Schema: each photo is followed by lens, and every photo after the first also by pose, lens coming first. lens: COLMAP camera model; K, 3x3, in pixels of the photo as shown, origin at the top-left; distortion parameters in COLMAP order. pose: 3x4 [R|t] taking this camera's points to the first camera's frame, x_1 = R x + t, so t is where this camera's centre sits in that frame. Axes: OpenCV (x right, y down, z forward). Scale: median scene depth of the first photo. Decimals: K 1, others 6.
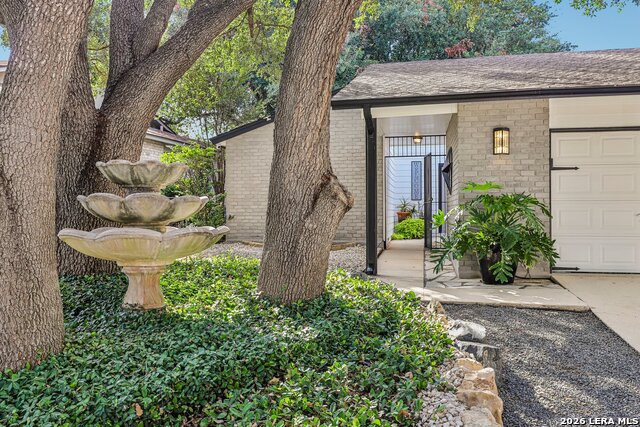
lens RADIAL K [[559.4, 0, 319.4], [0, 559.4, 212.9], [0, 0, 1]] dist [0.002067, 0.002816]
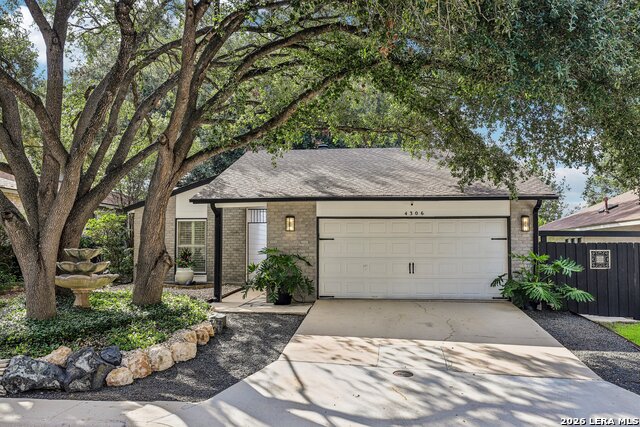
lens RADIAL K [[643.2, 0, 320.8], [0, 643.2, 213.8], [0, 0, 1]] dist [0.093239, 0.000000]
pose [[0.996597, 0.009140, 0.081914, 0.456259], [-0.004239, 0.998201, -0.059805, -0.068437], [-0.082313, 0.059255, 0.994843, -1.808192]]
